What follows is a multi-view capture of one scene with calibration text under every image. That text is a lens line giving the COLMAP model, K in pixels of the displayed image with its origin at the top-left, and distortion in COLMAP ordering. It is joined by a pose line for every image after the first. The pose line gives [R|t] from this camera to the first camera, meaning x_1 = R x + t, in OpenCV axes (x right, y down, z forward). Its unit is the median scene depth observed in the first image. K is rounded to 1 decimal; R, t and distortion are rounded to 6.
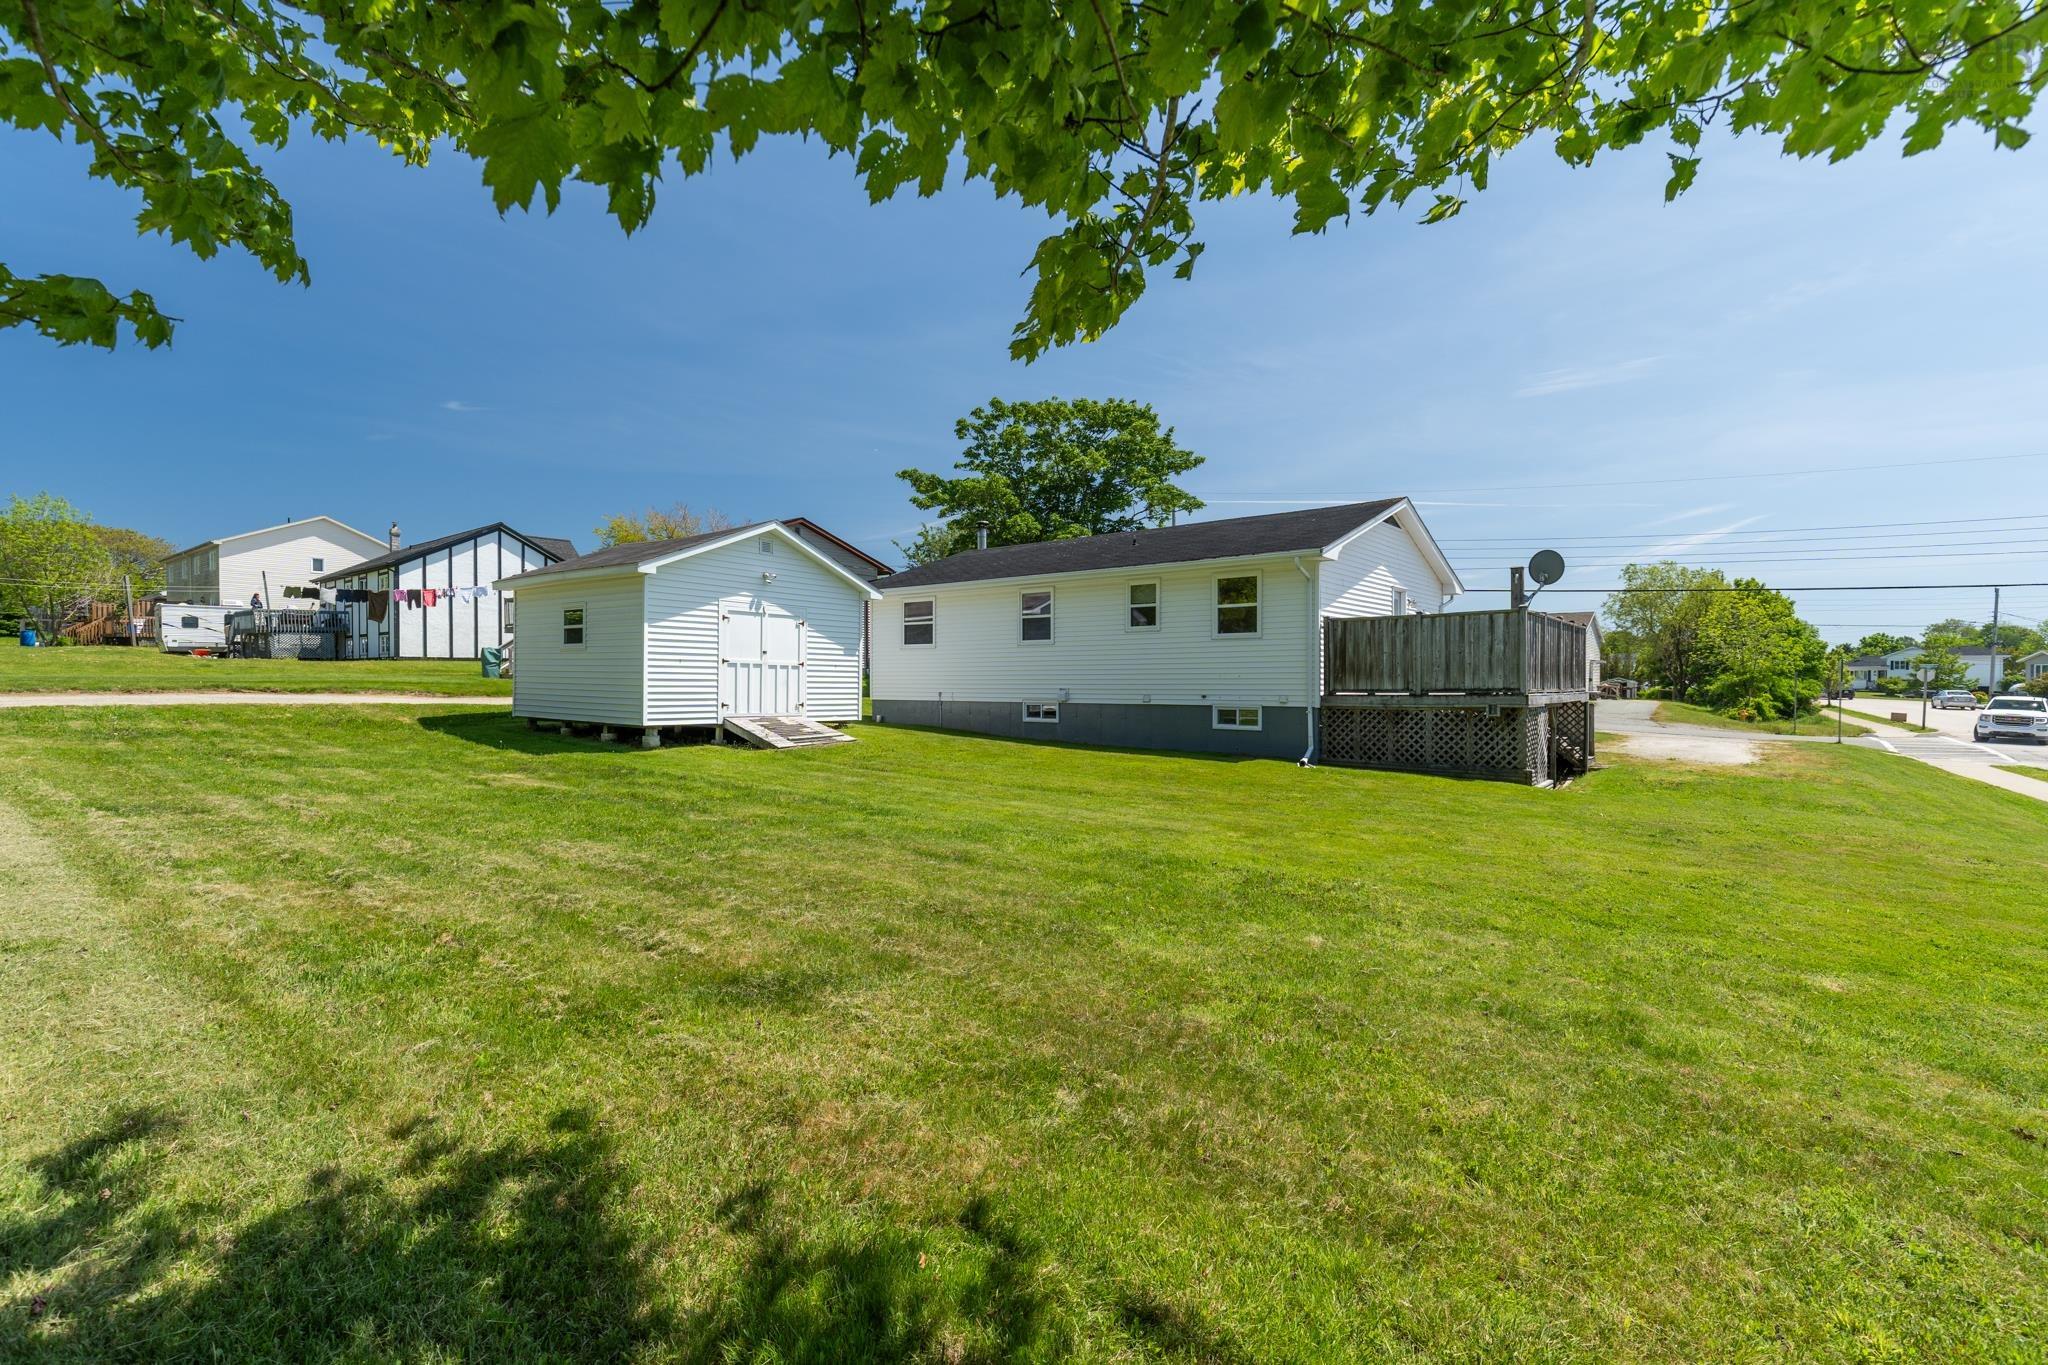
lens RADIAL K [[946.0, 0, 1022.7], [0, 946.0, 691.6], [0, 0, 1]] dist [0.017450, -0.000247]
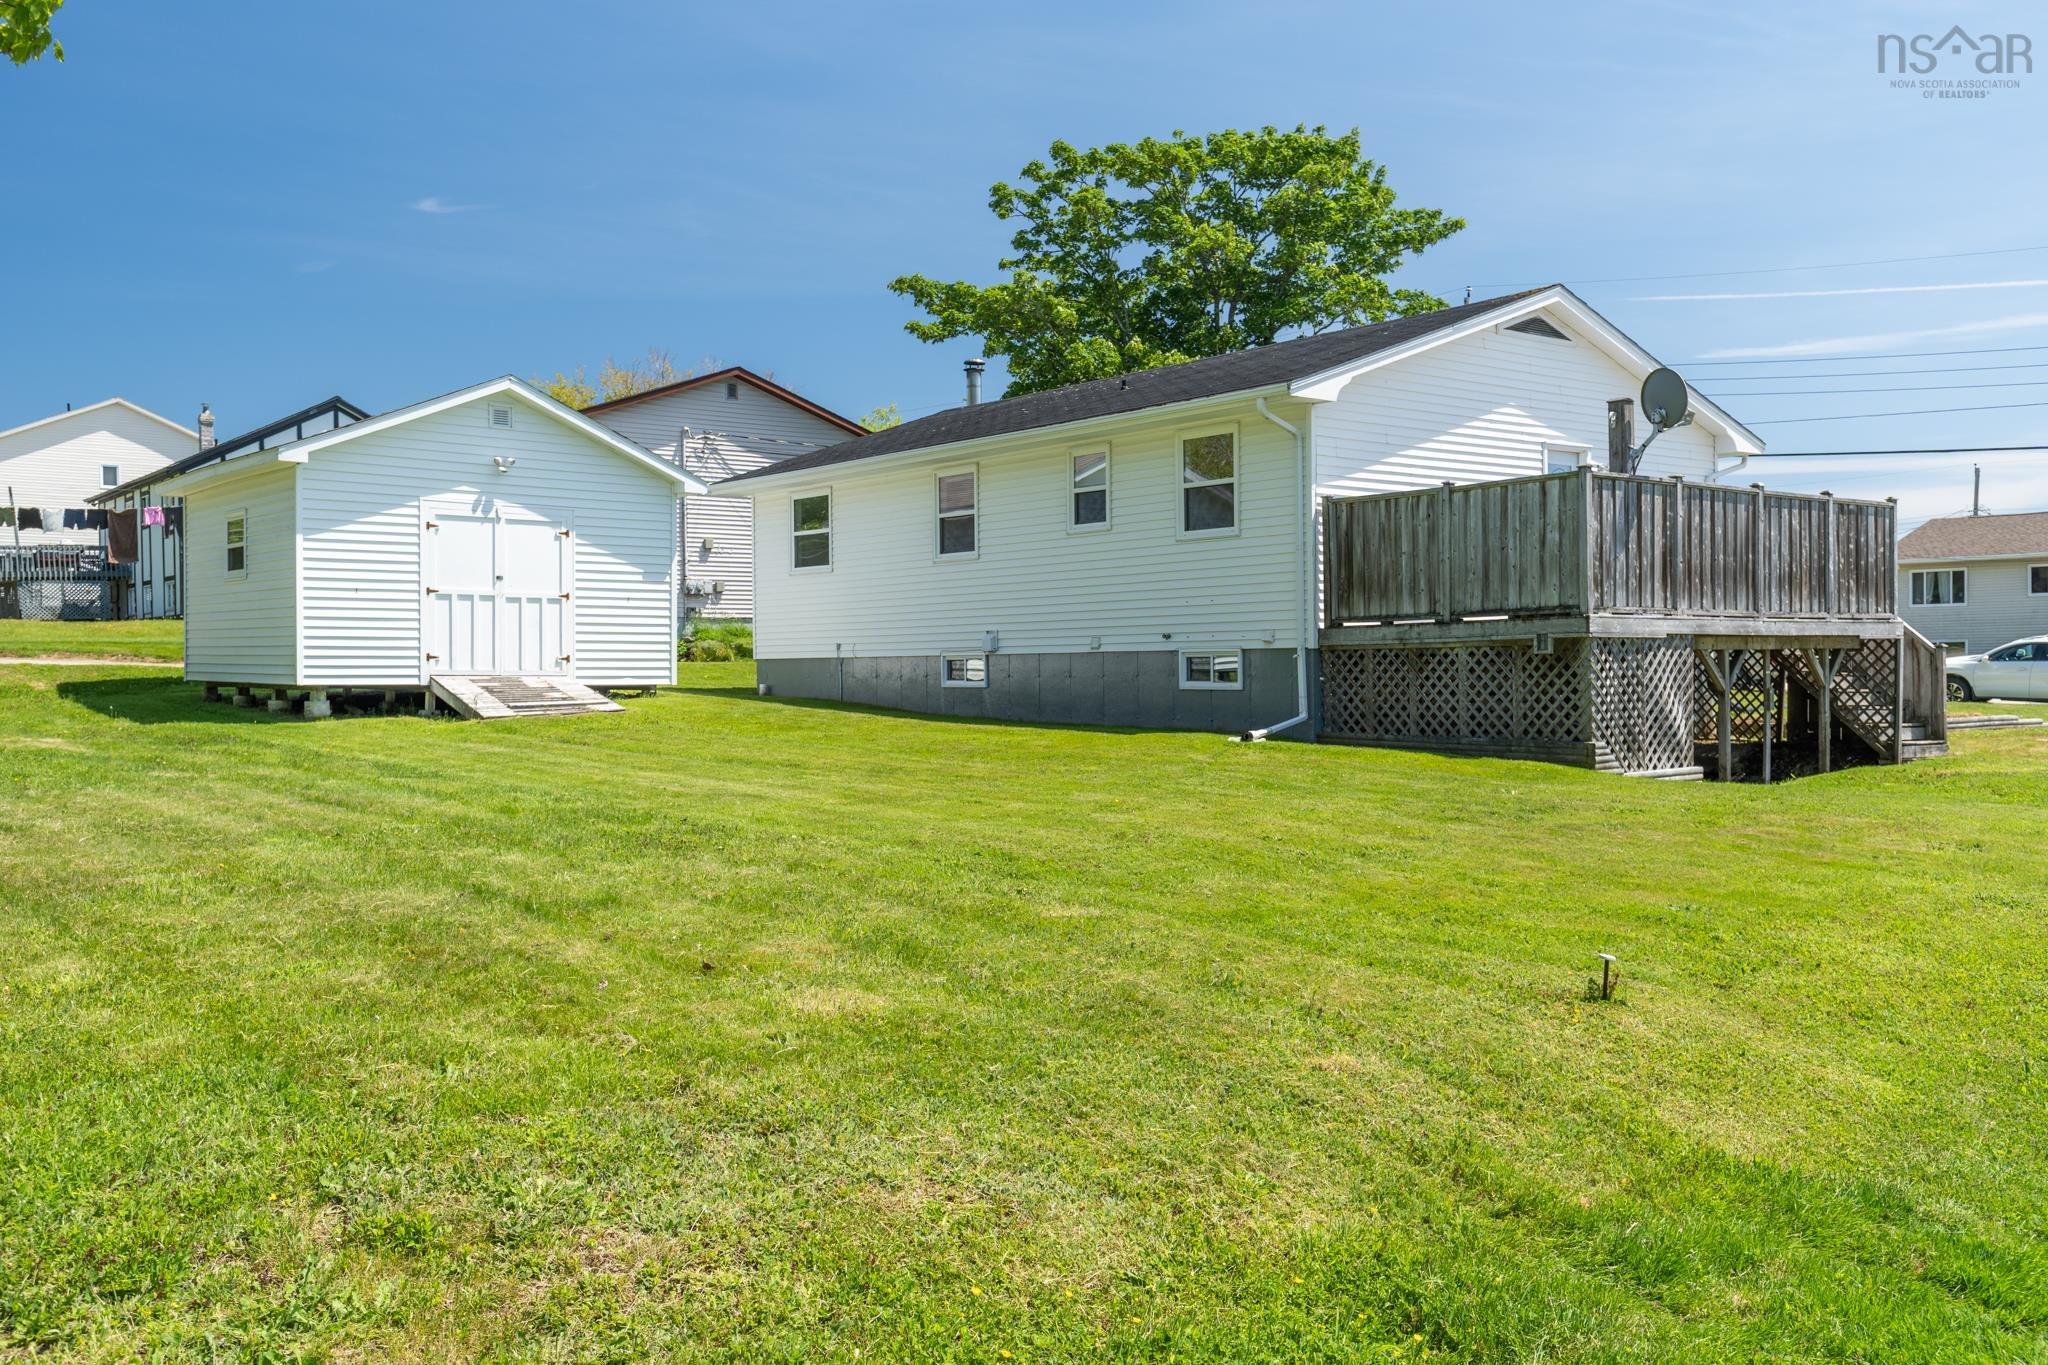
lens RADIAL K [[1822.1, 0, 1025.3], [0, 1822.1, 677.2], [0, 0, 1]] dist [0.033125, -0.002554]
pose [[0.974172, -0.008855, -0.225632, 0.369967], [0.007765, 0.999954, -0.005719, 0.037782], [0.225672, 0.003819, 0.974196, -0.153810]]
